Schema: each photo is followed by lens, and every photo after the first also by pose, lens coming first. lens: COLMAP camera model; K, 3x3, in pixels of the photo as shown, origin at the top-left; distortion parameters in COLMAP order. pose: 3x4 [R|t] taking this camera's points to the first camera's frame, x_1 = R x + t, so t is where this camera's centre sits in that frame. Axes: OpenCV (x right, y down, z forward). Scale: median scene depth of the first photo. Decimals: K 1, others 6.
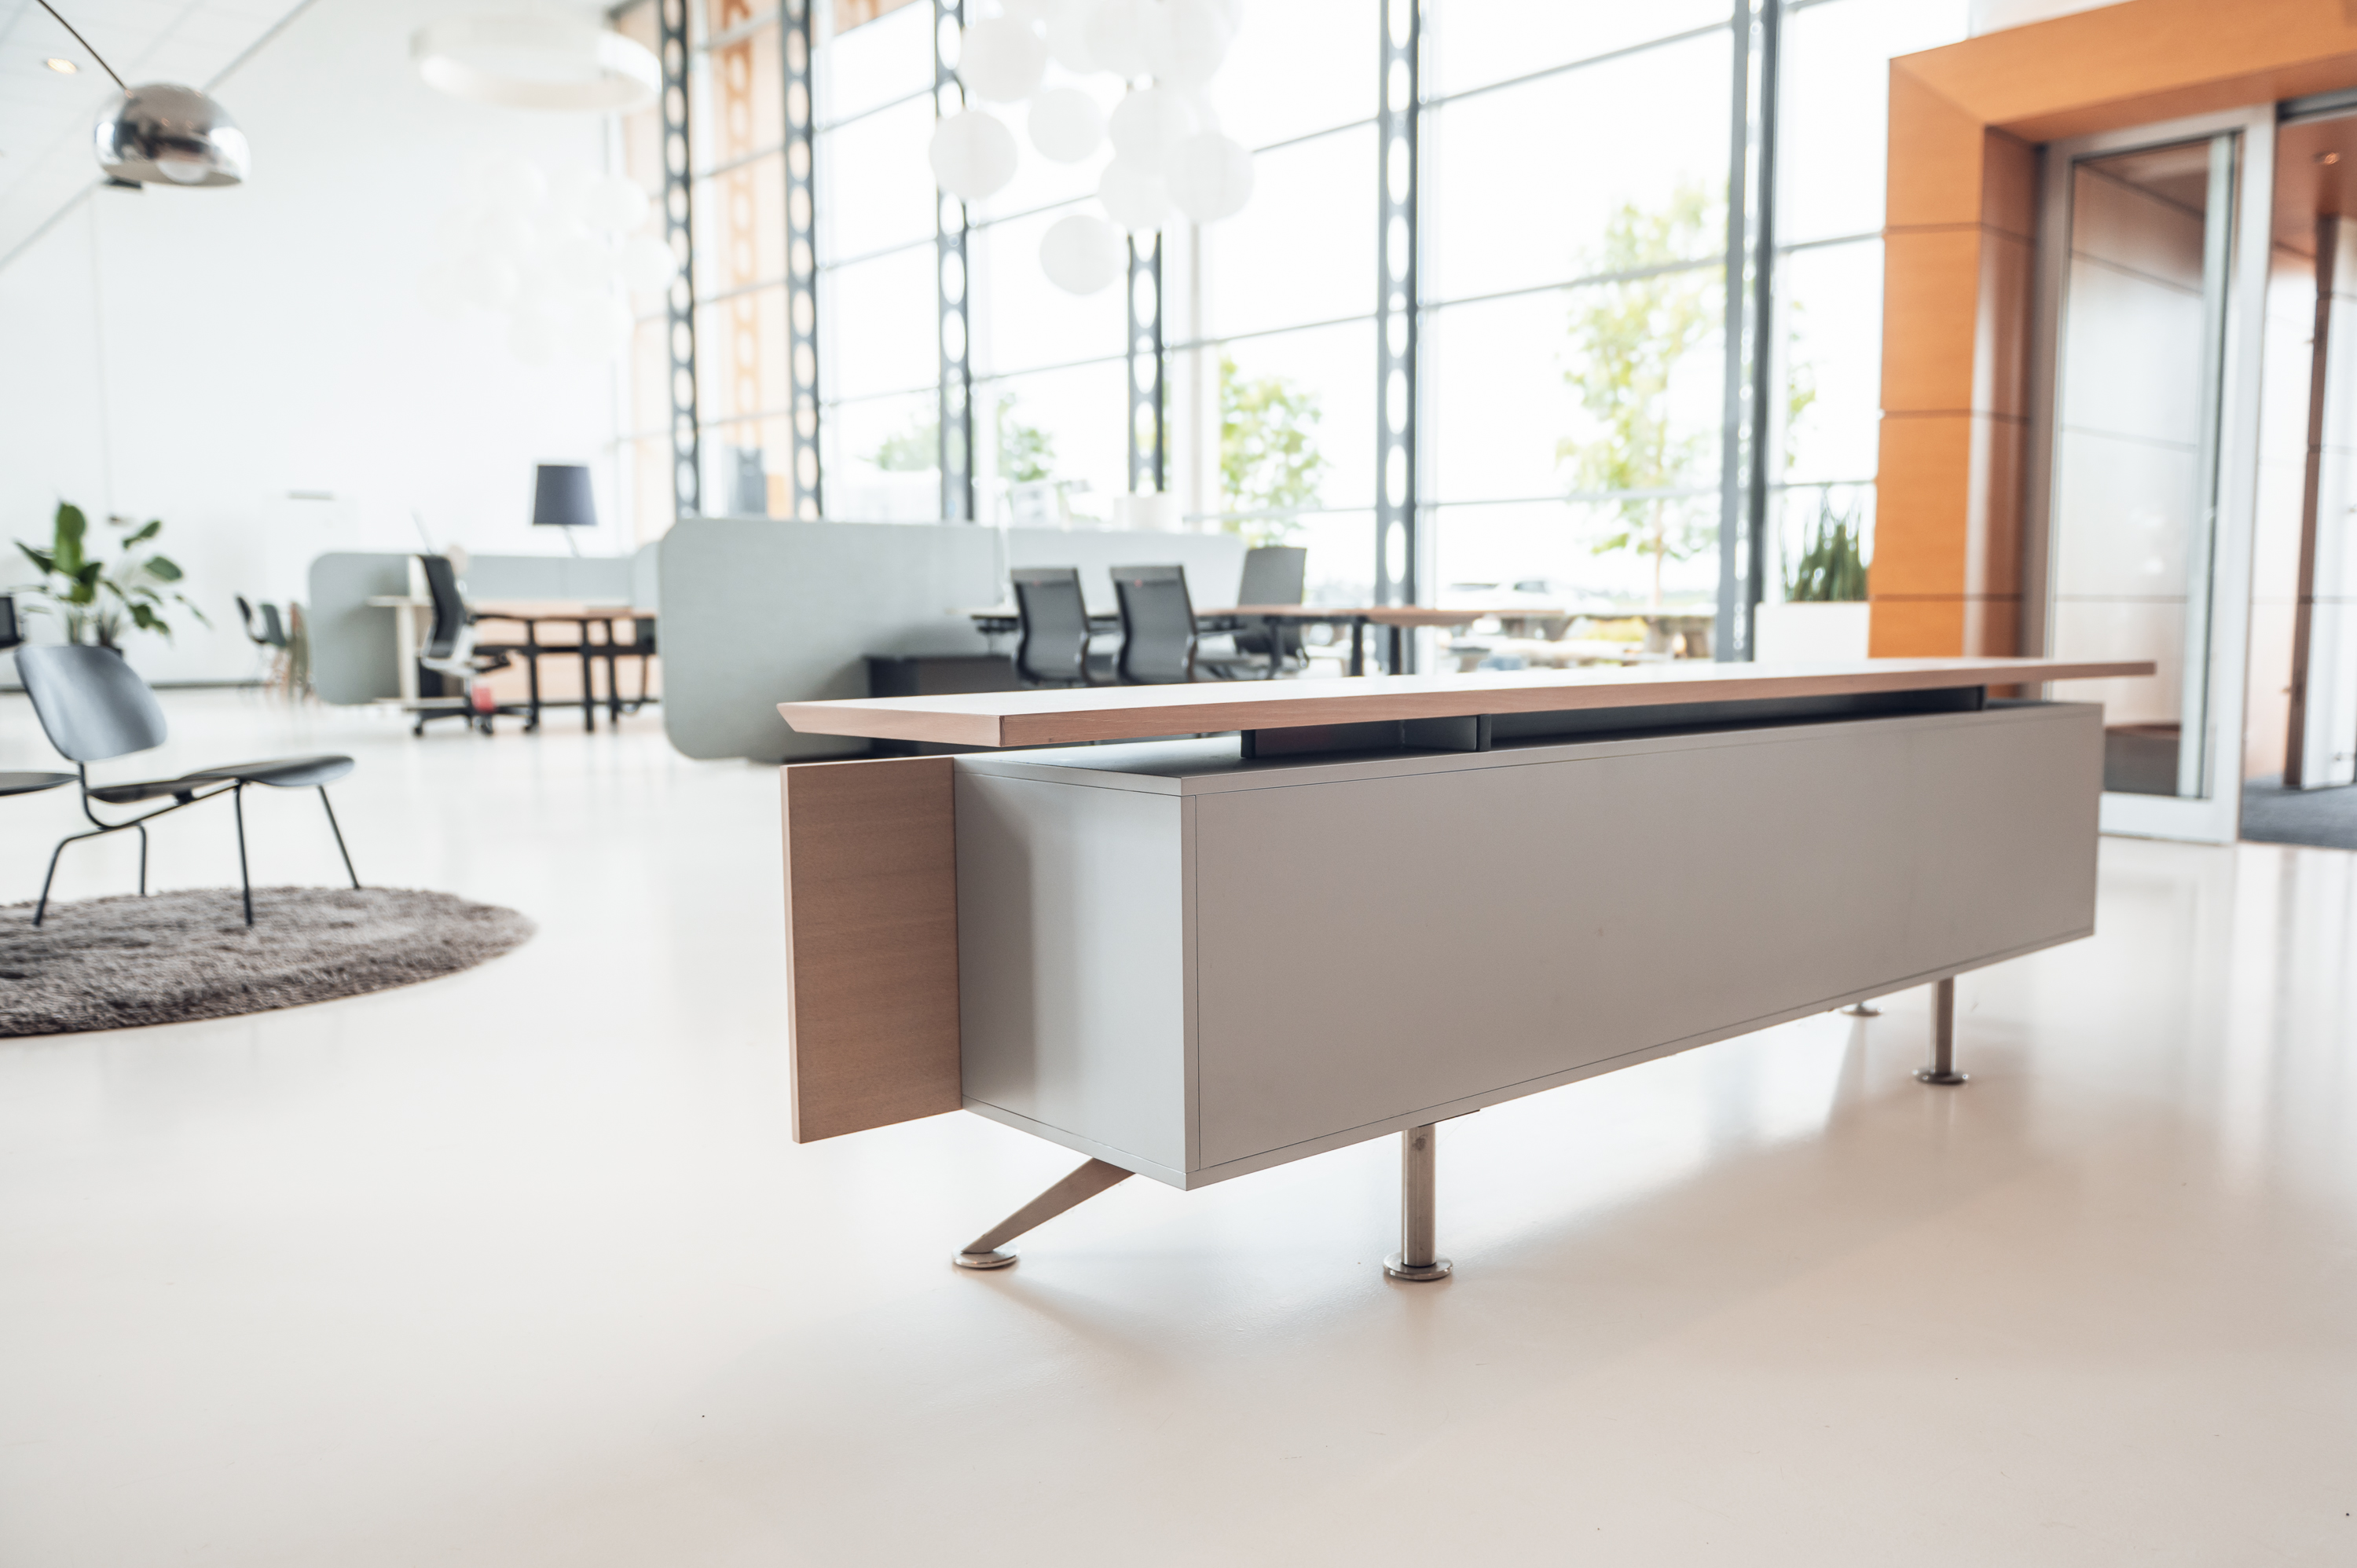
lens RADIAL K [[1827.7, 0, 1178.5], [0, 1827.7, 784.0], [0, 0, 1]] dist [-0.010088, -0.001846]
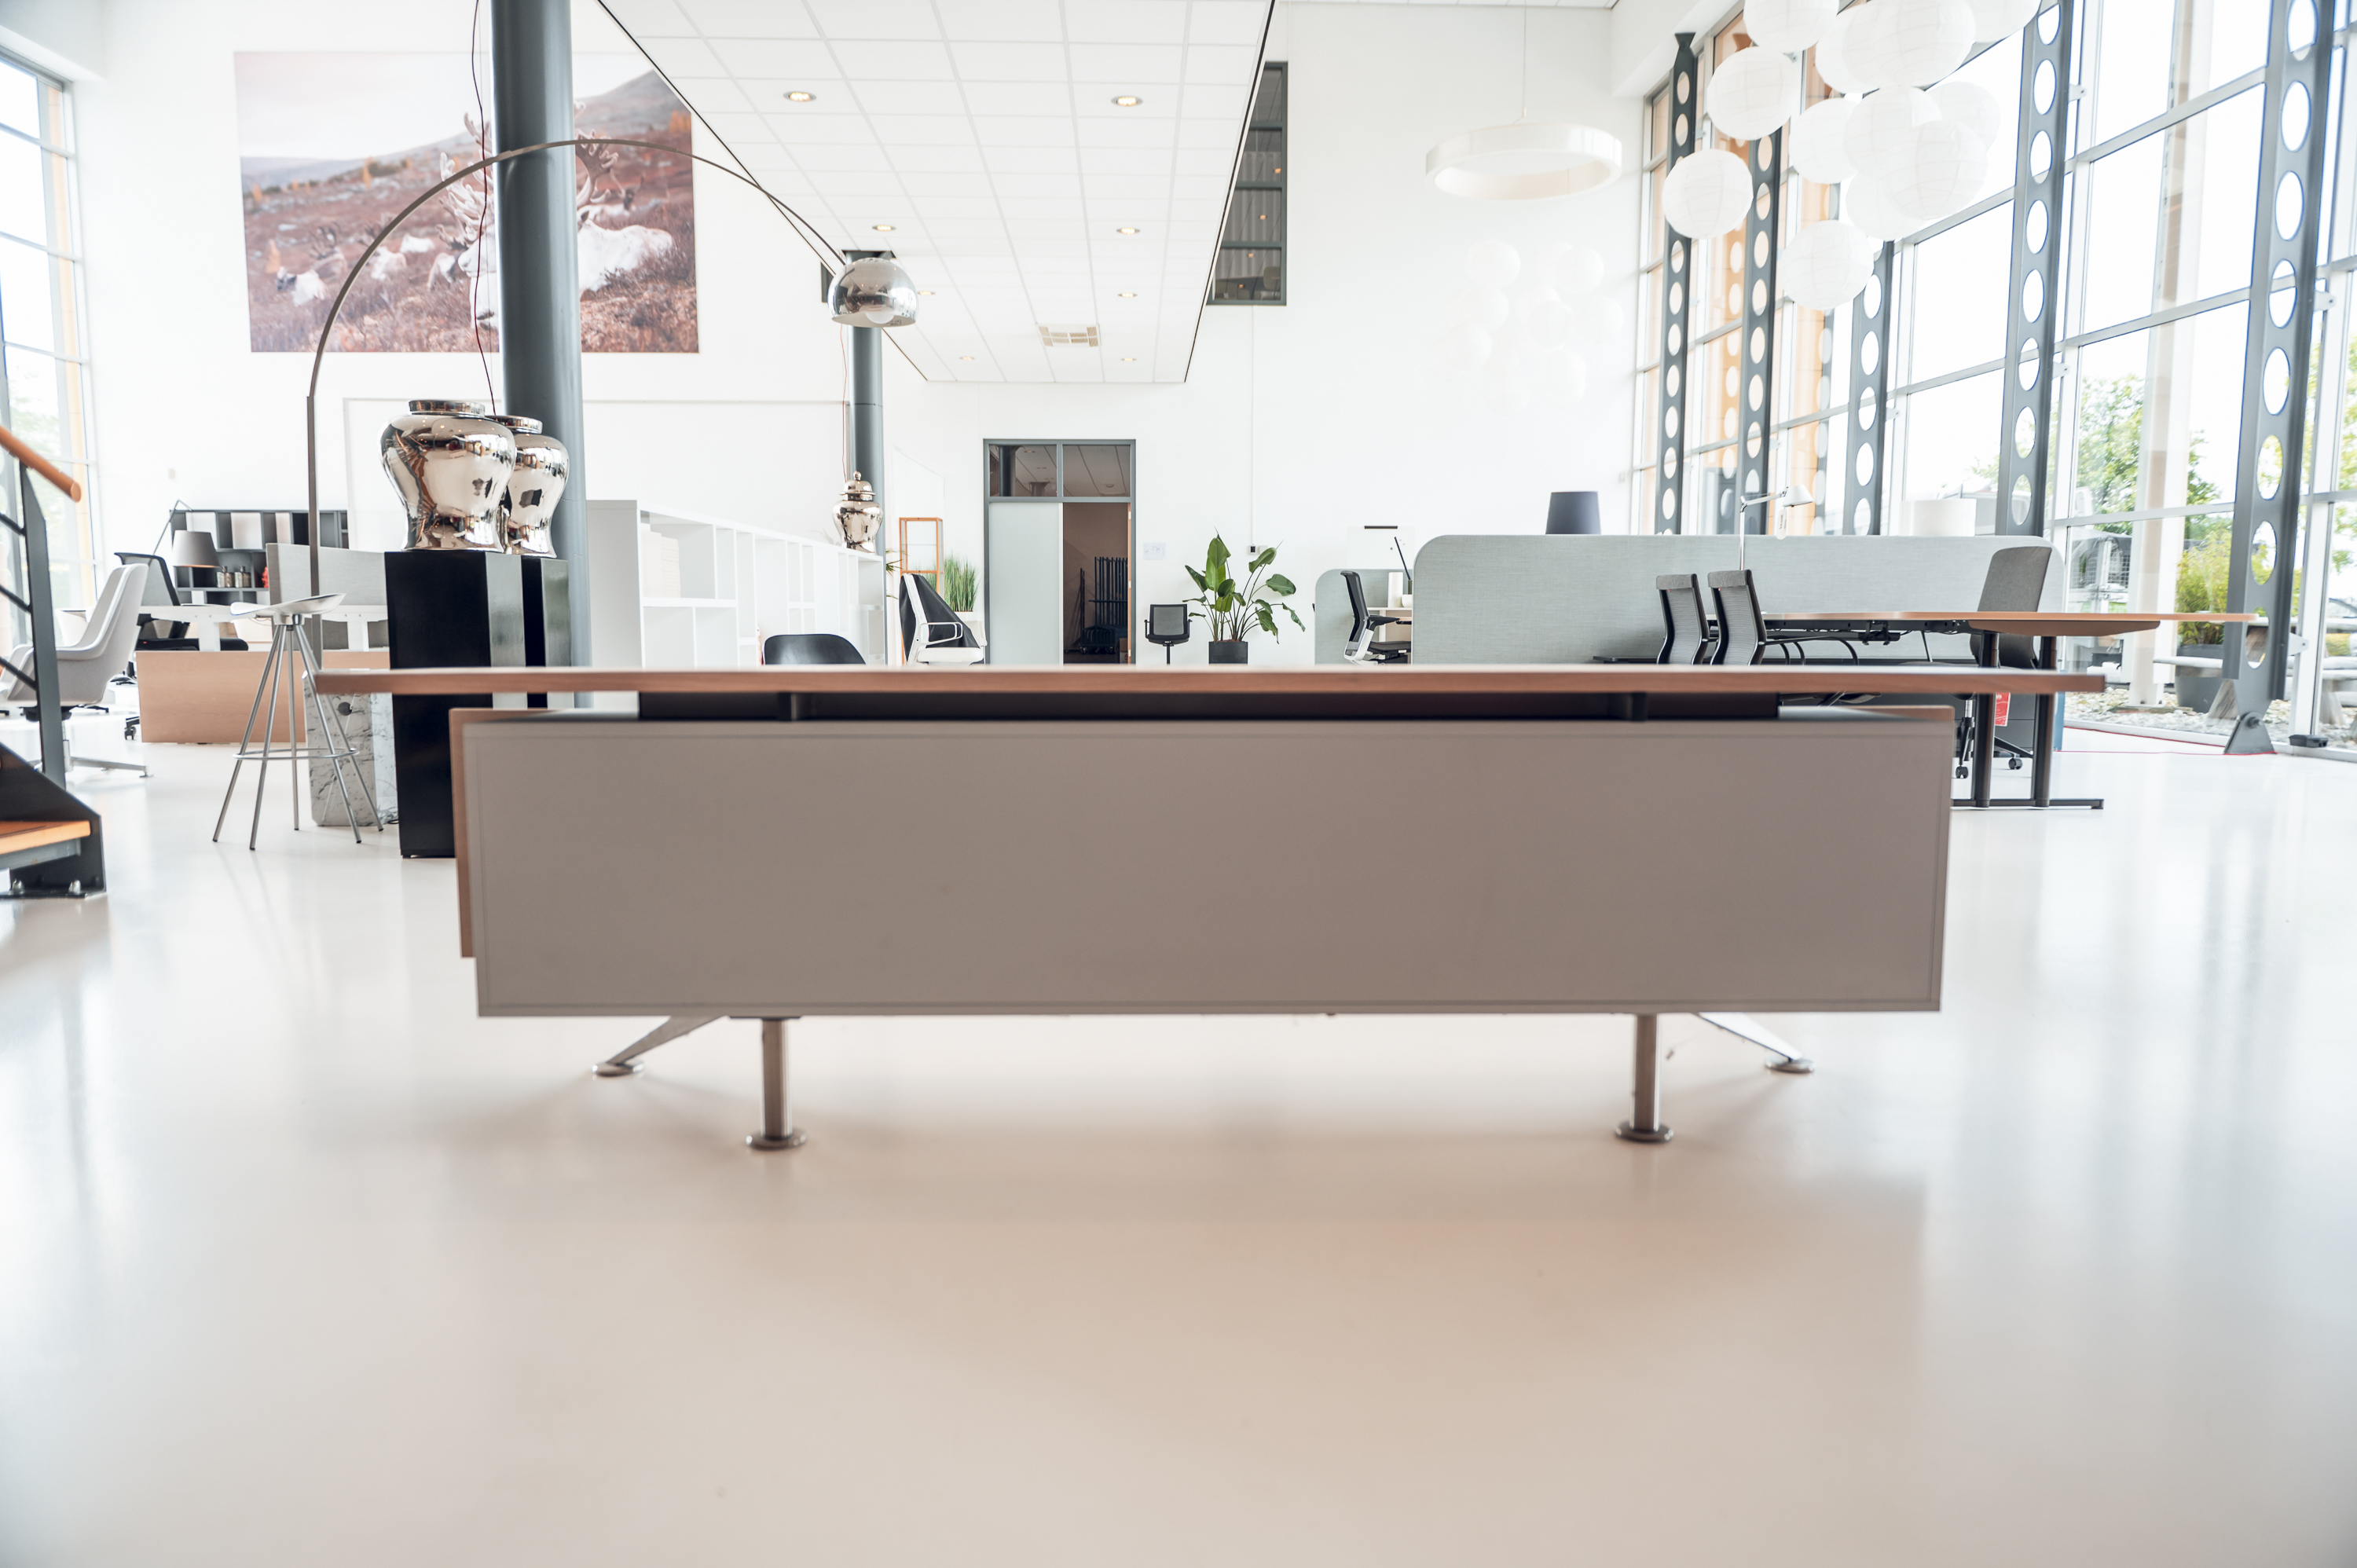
lens RADIAL K [[1600.6, 0, 1172.3], [0, 1600.6, 792.2], [0, 0, 1]] dist [-0.016523, -0.004207]
pose [[0.750095, 0.074964, -0.657068, 0.178981], [-0.066913, 0.997059, 0.037367, -0.004461], [0.657936, 0.015937, 0.752905, 0.061336]]
